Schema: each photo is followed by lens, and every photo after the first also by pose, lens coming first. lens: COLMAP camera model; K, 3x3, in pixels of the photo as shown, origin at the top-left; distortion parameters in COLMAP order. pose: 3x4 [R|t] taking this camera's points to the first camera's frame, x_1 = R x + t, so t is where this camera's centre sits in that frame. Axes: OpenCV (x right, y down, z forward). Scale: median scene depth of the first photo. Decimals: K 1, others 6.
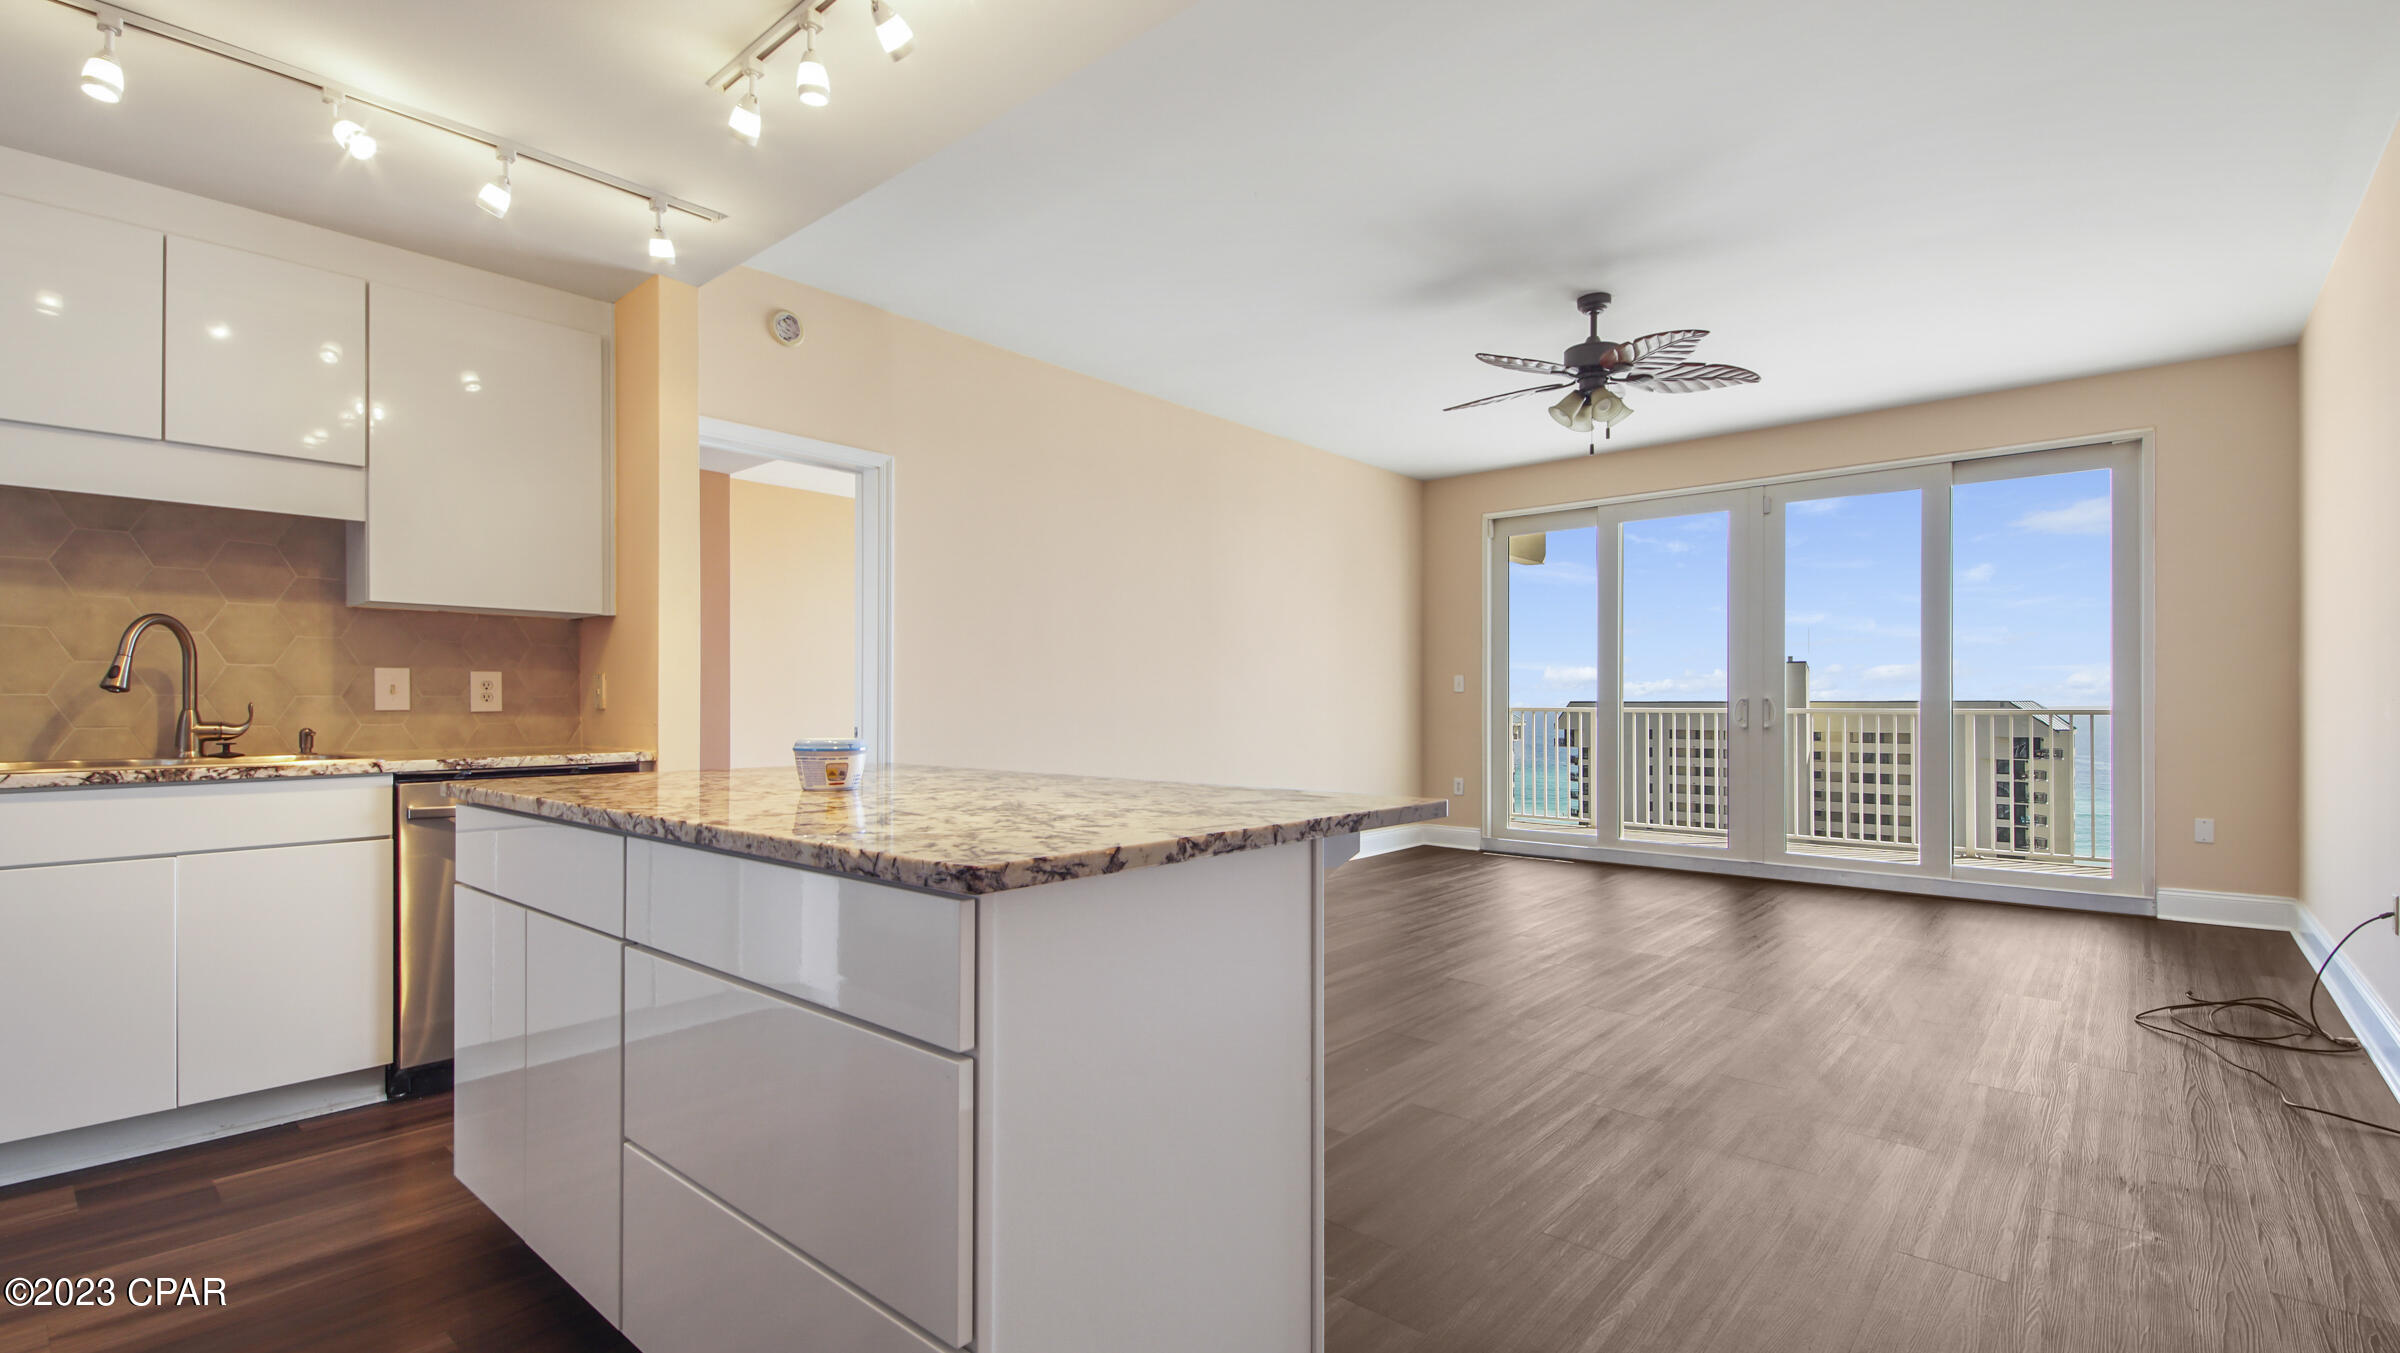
lens RADIAL K [[1064.6, 0, 1189.6], [0, 1064.6, 709.9], [0, 0, 1]] dist [0.009994, -0.004621]
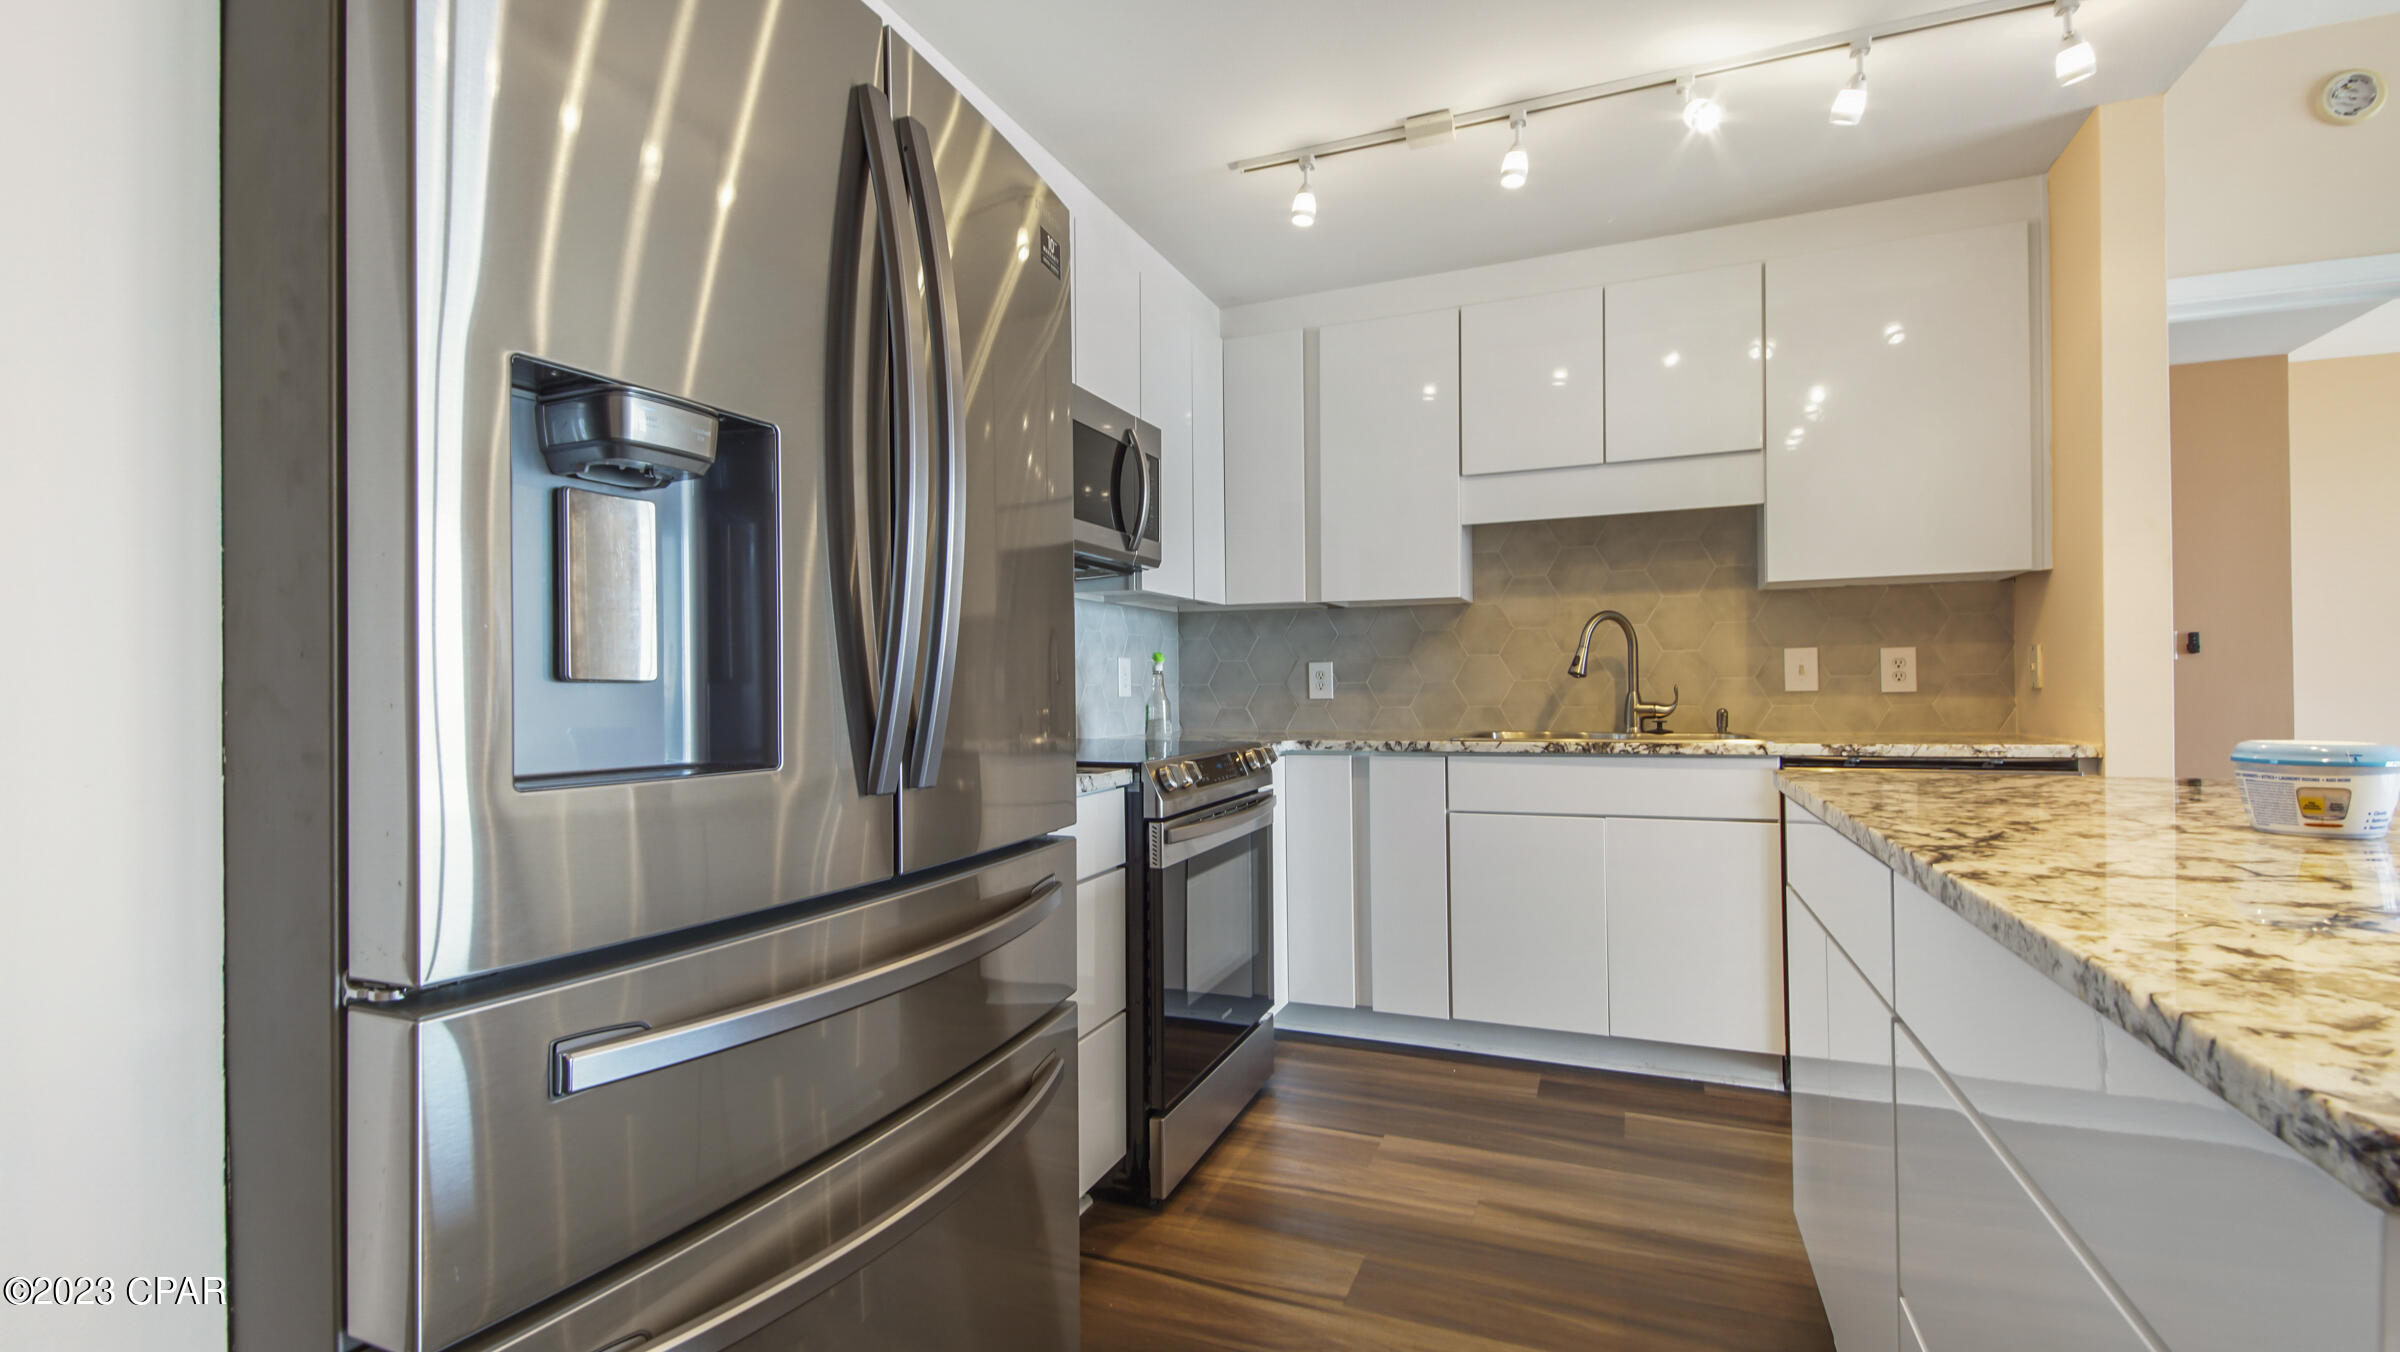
lens RADIAL K [[1064.6, 0, 1187.5], [0, 1064.6, 687.4], [0, 0, 1]] dist [0.009994, -0.004621]
pose [[0.325510, -0.007039, -0.945512, -0.002399], [0.004989, 0.999971, -0.005726, -0.000406], [0.945525, -0.002854, 0.325536, 0.166687]]
